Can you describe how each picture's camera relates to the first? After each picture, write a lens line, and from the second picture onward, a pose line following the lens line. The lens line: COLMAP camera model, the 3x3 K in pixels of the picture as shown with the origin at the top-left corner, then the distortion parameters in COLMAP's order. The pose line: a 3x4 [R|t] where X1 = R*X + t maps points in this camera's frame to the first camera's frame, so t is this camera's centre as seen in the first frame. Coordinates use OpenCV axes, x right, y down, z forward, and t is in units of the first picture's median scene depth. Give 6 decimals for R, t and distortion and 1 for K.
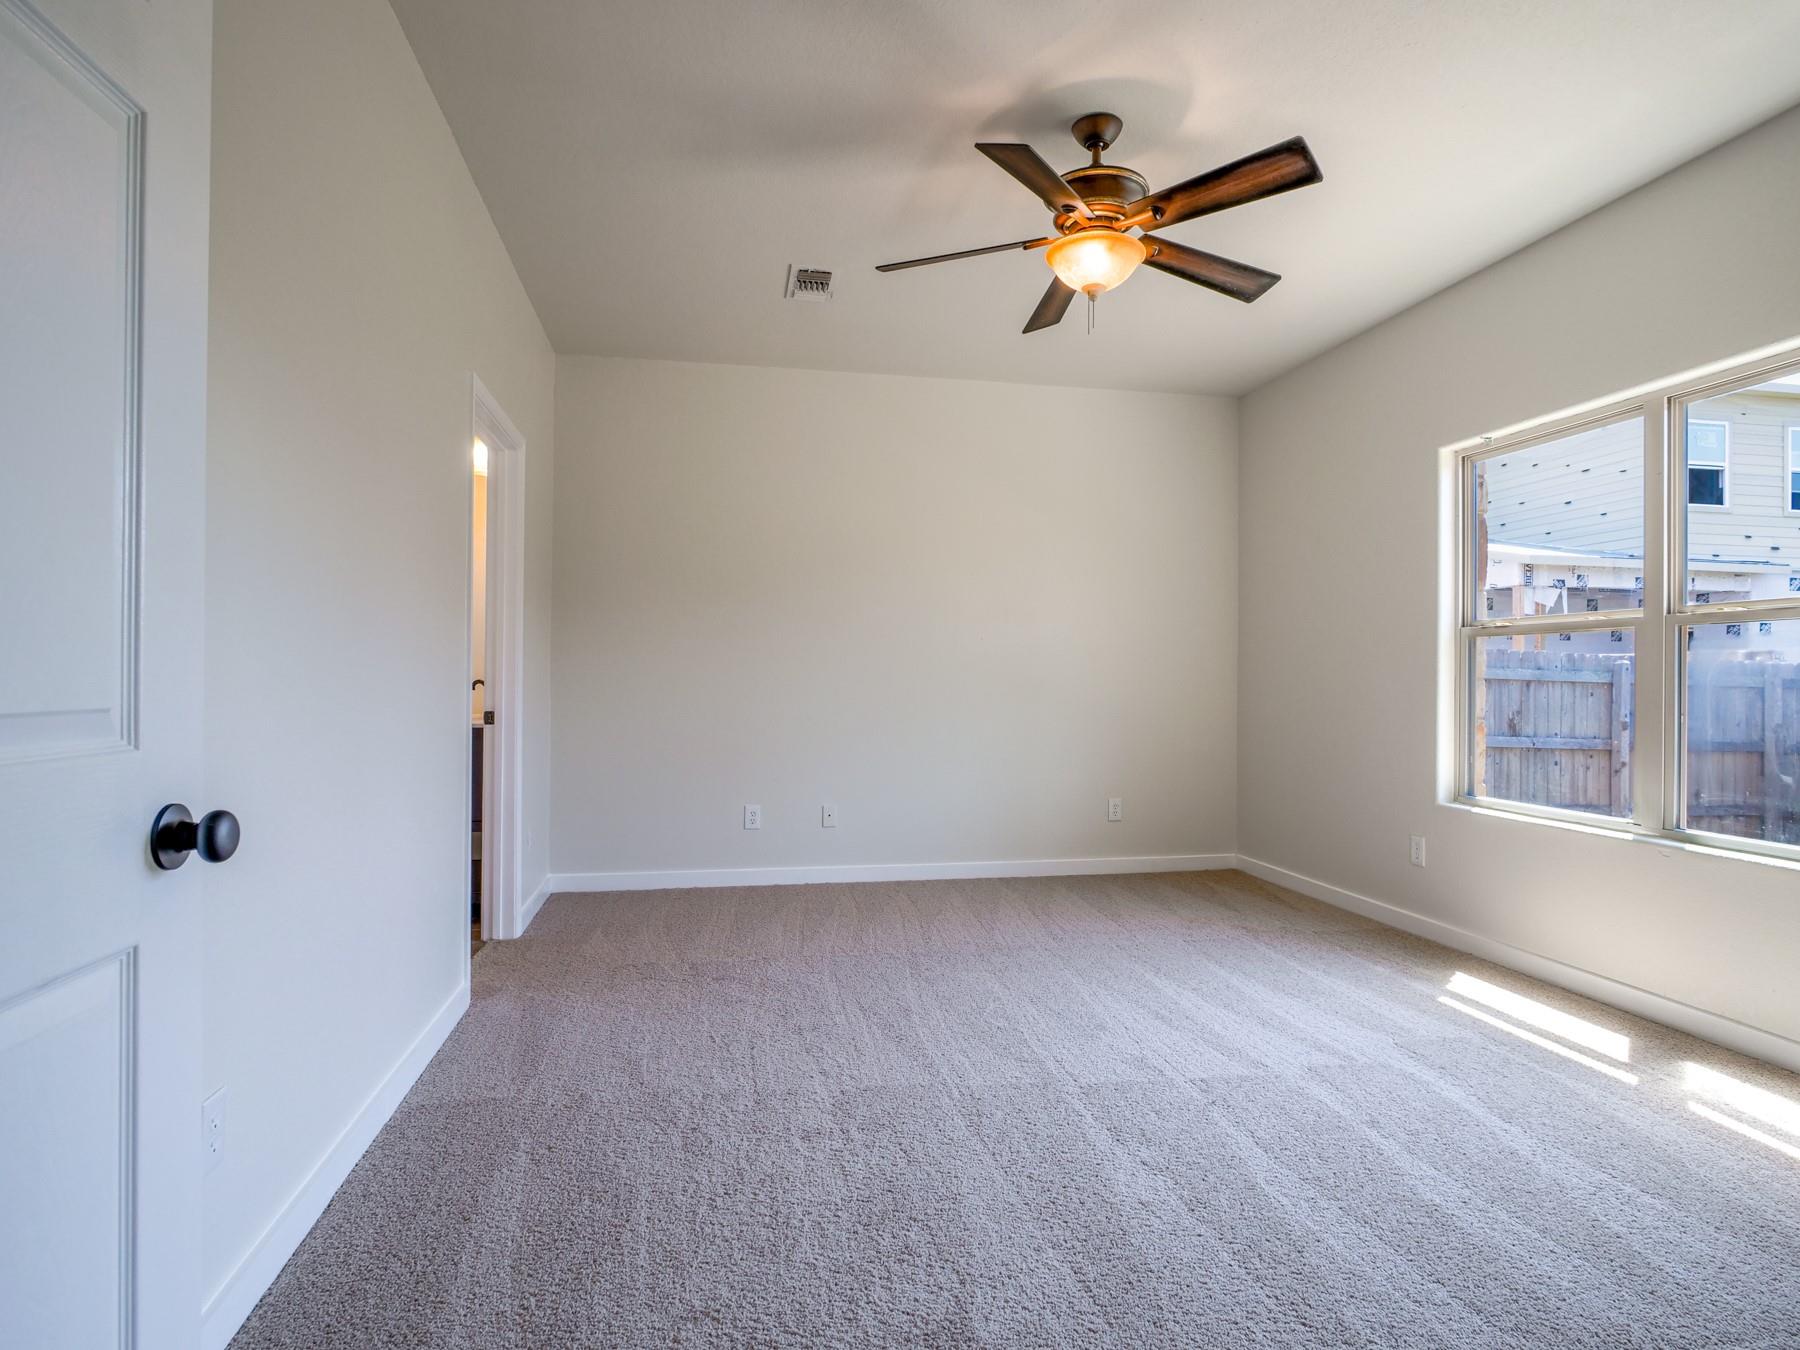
lens RADIAL K [[1014.4, 0, 889.2], [0, 1014.4, 679.8], [0, 0, 1]] dist [-0.006988, 0.002273]
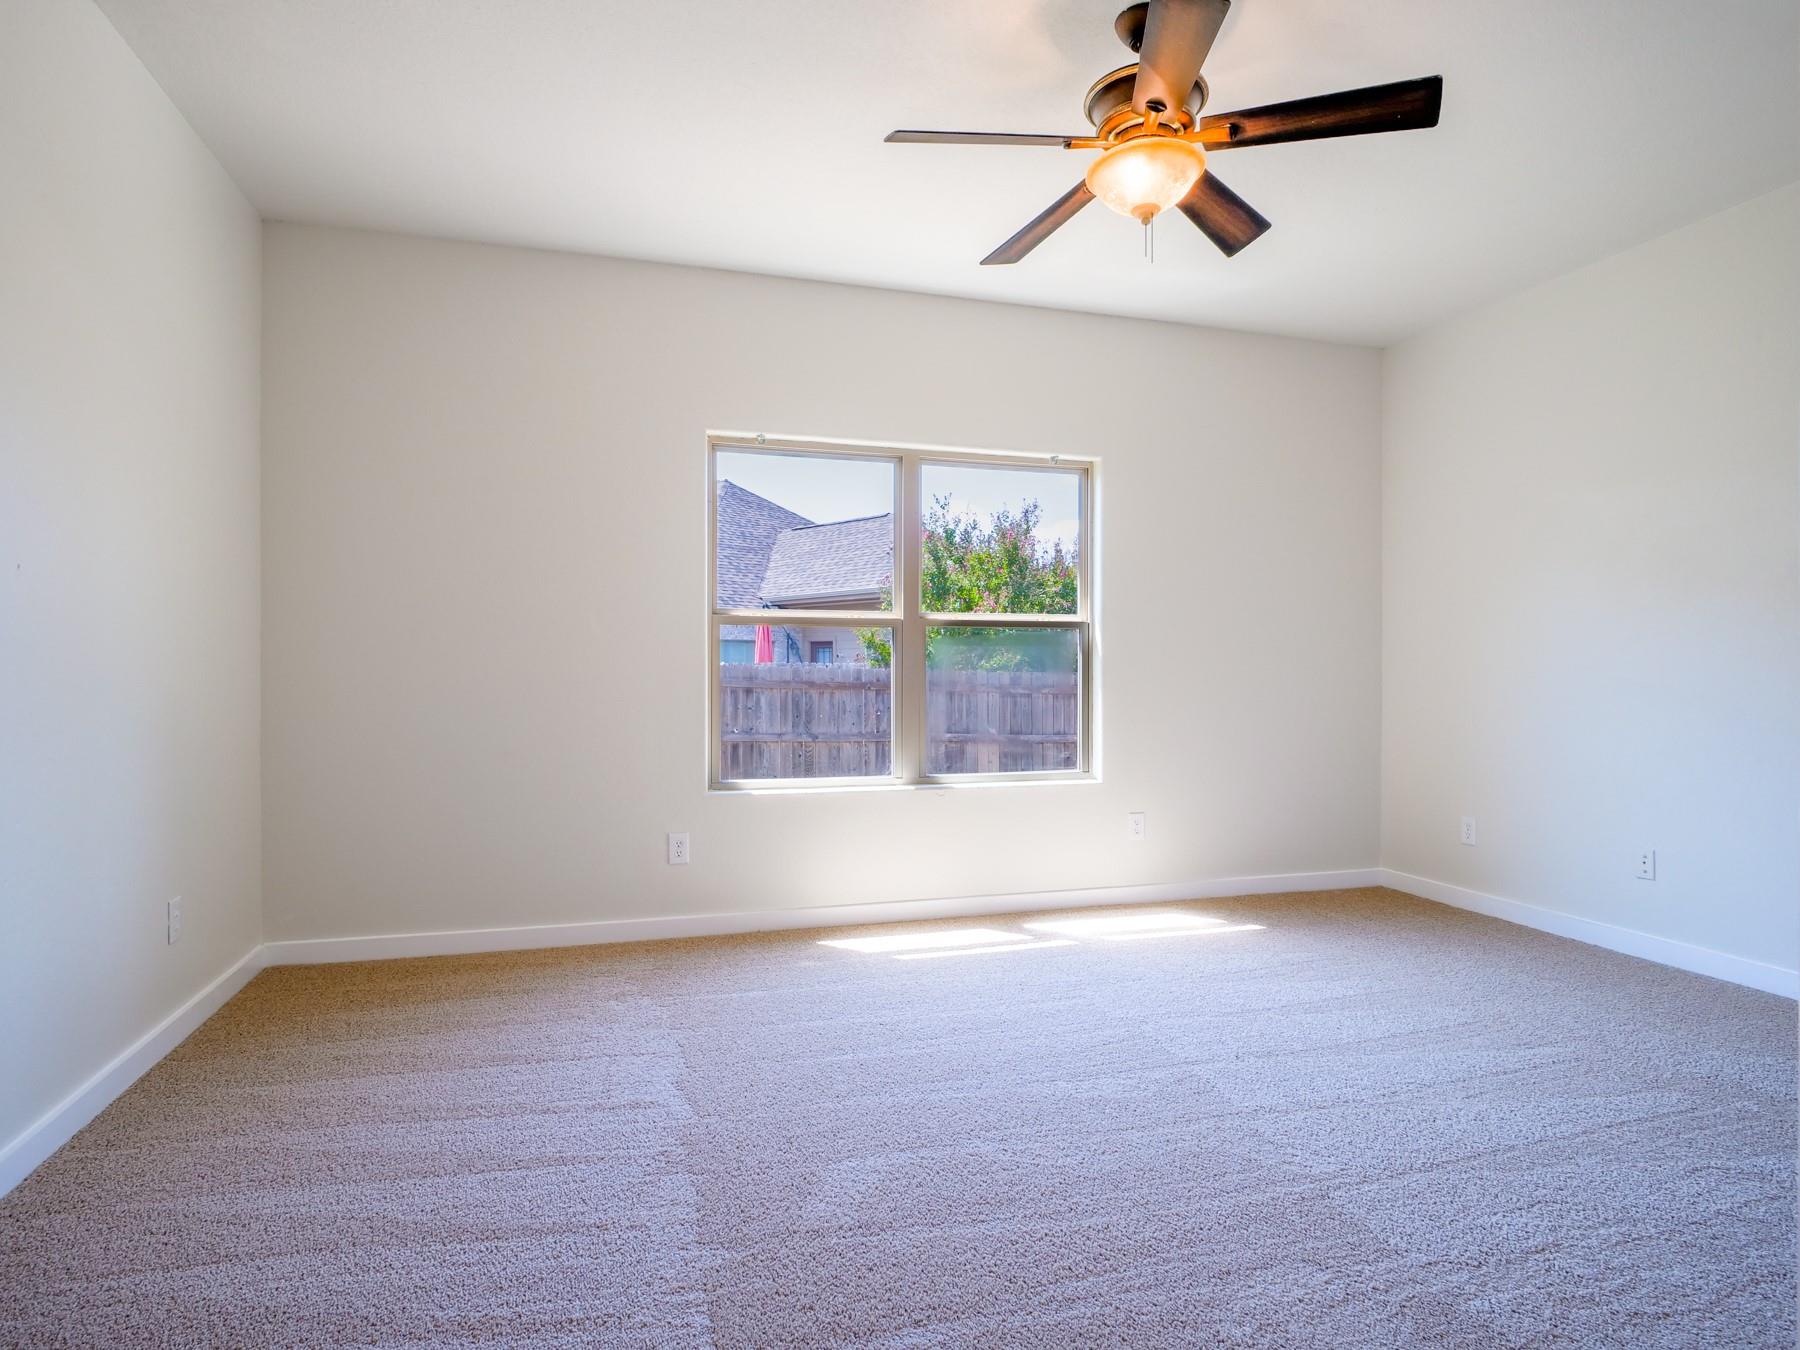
lens RADIAL K [[979.9, 0, 895.1], [0, 979.9, 706.3], [0, 0, 1]] dist [-0.003104, 0.000158]
pose [[-0.117265, -0.075004, 0.990264, -0.530551], [-0.008274, 0.997183, 0.074548, -0.047126], [-0.993066, 0.000549, -0.117556, 1.179791]]
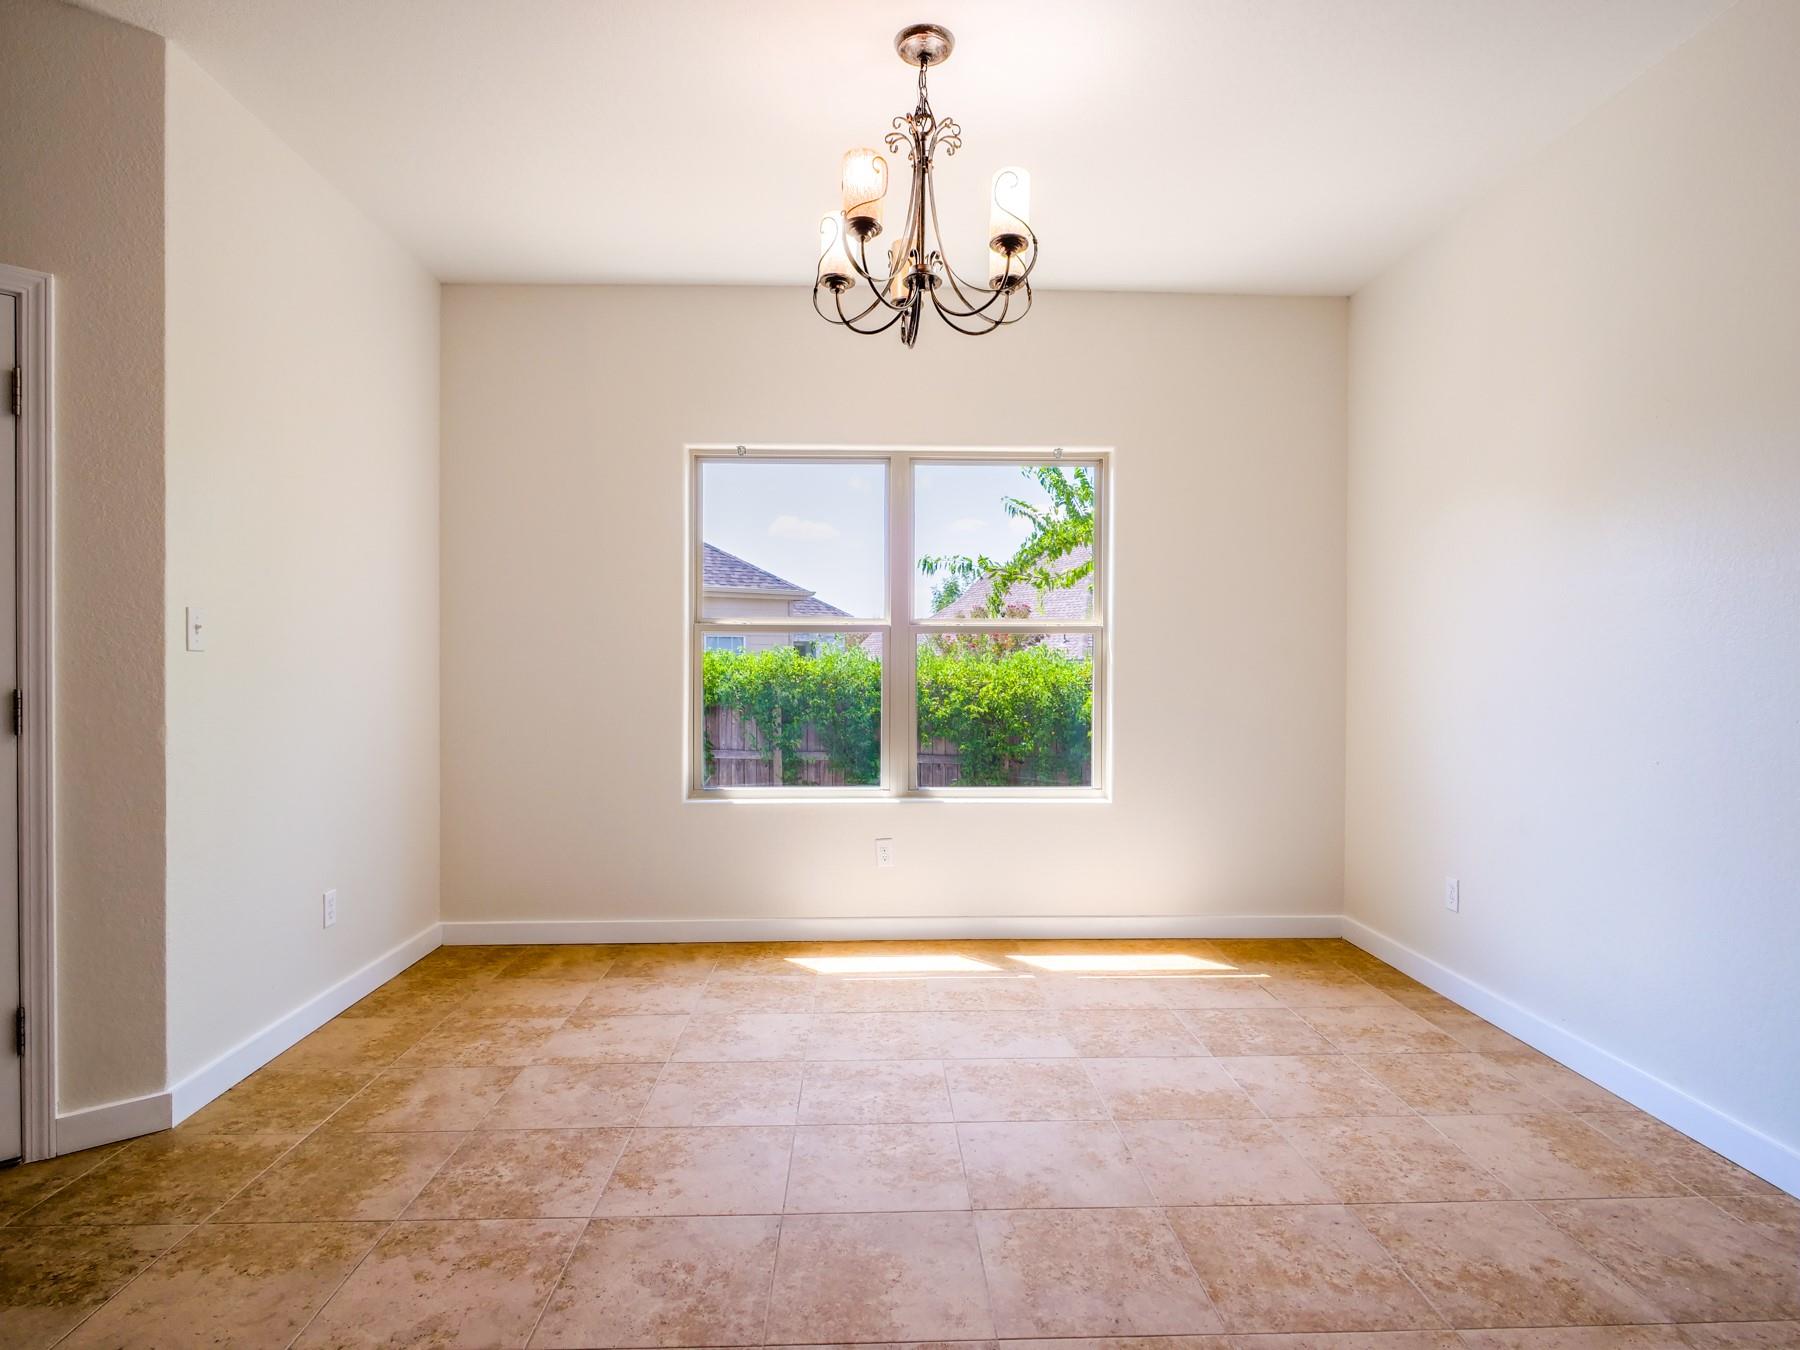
lens RADIAL K [[983.0, 0, 900.0], [0, 983.0, 675.0], [0, 0, 1]] dist [-0.014537, 0.003786]
pose [[0.130636, -0.034539, 0.990829, -0.480360], [-0.000230, 0.999392, 0.034867, -0.045707], [-0.991430, -0.004783, 0.130549, 0.846114]]
